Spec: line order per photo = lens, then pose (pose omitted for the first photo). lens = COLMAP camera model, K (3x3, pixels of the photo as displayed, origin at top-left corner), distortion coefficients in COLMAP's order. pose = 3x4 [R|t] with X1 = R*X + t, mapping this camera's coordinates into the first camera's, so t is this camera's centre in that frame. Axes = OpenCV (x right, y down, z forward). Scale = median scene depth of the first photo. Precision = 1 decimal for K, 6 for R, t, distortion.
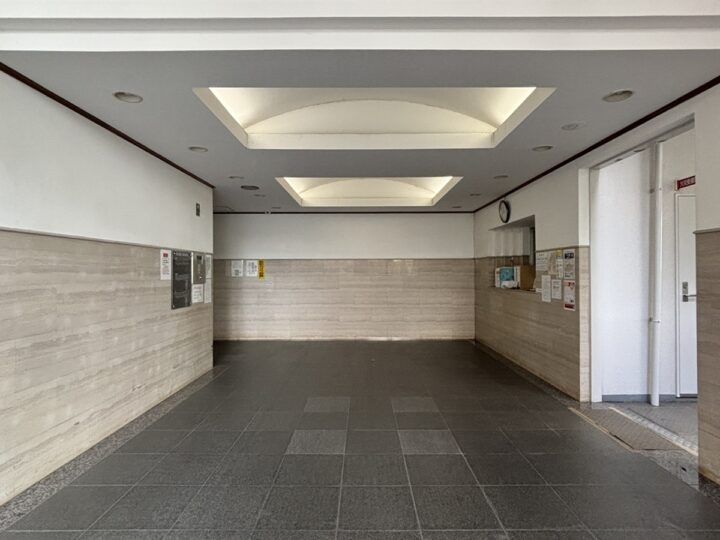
lens RADIAL K [[292.6, 0, 360.0], [0, 292.6, 270.0], [0, 0, 1]] dist [-0.000294, -0.000045]
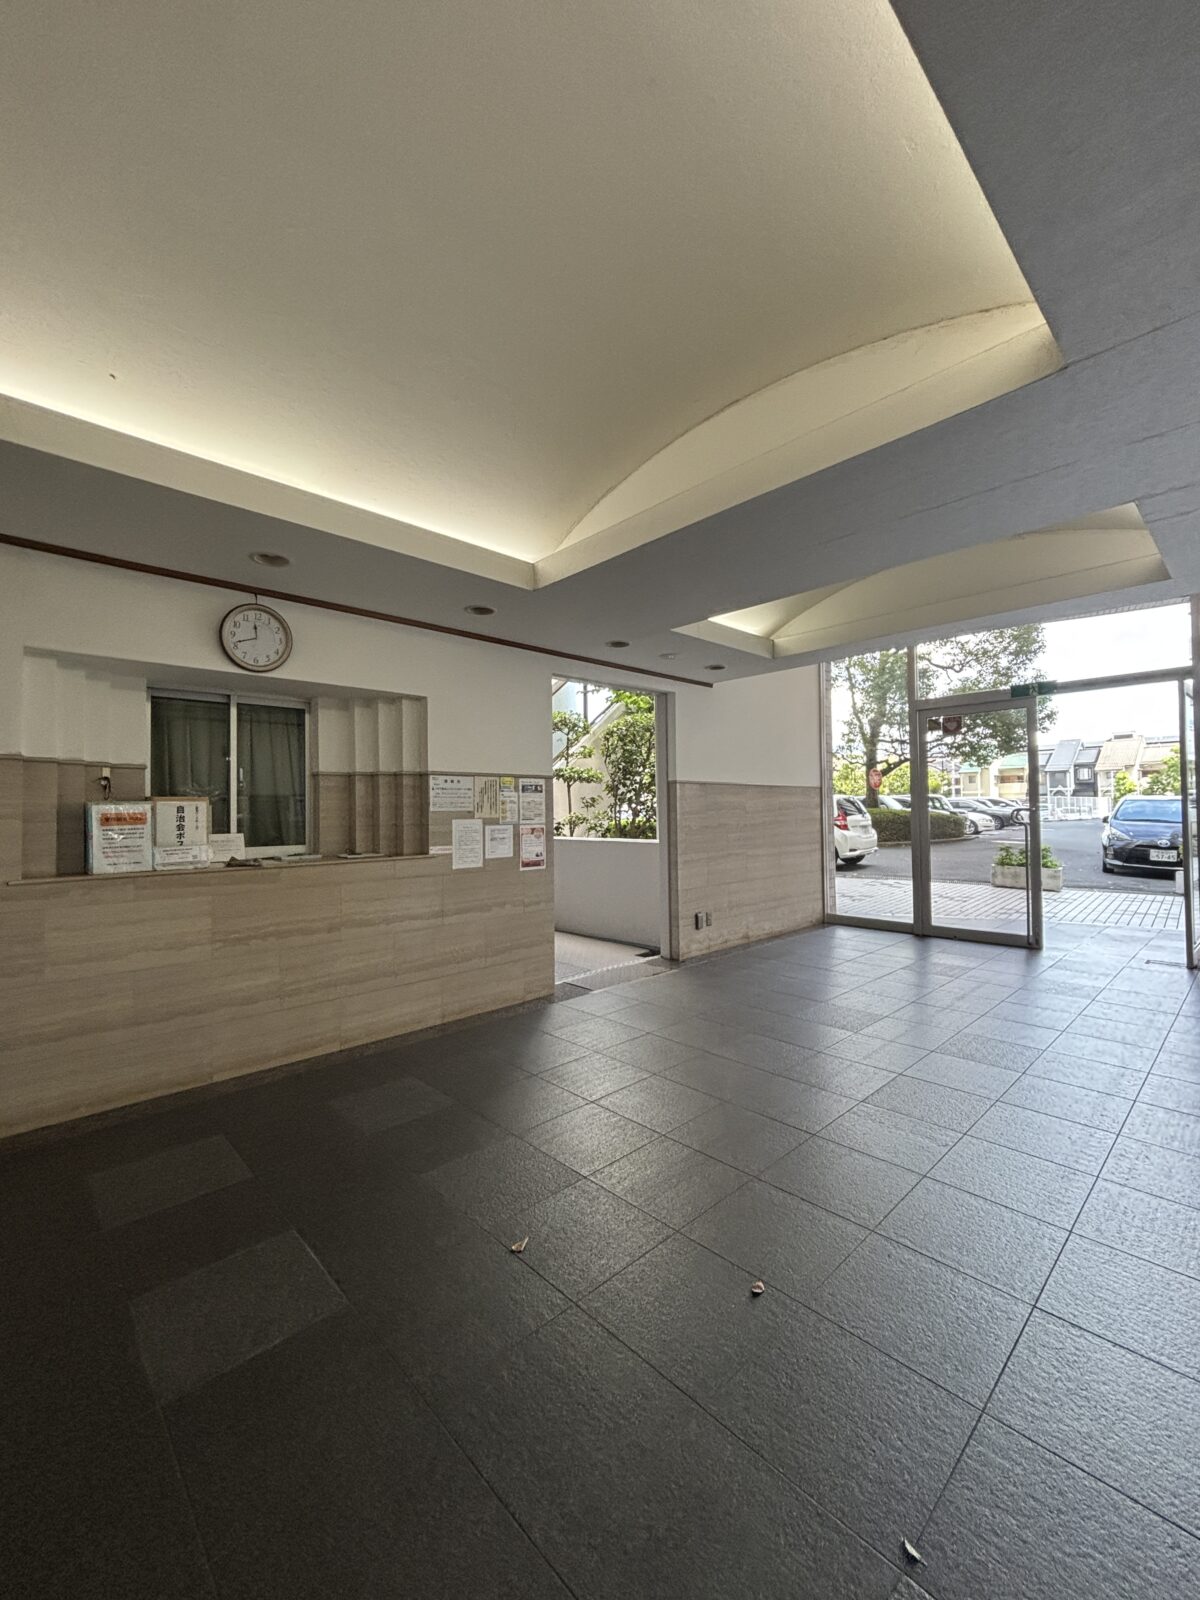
lens RADIAL K [[650.3, 0, 600.0], [0, 650.3, 800.0], [0, 0, 1]] dist [-0.000294, -0.000045]
pose [[-0.686640, 0.023951, 0.726603, -0.431080], [0.007771, 0.999642, -0.025607, 0.015110], [-0.726956, -0.011937, -0.686580, 1.712625]]
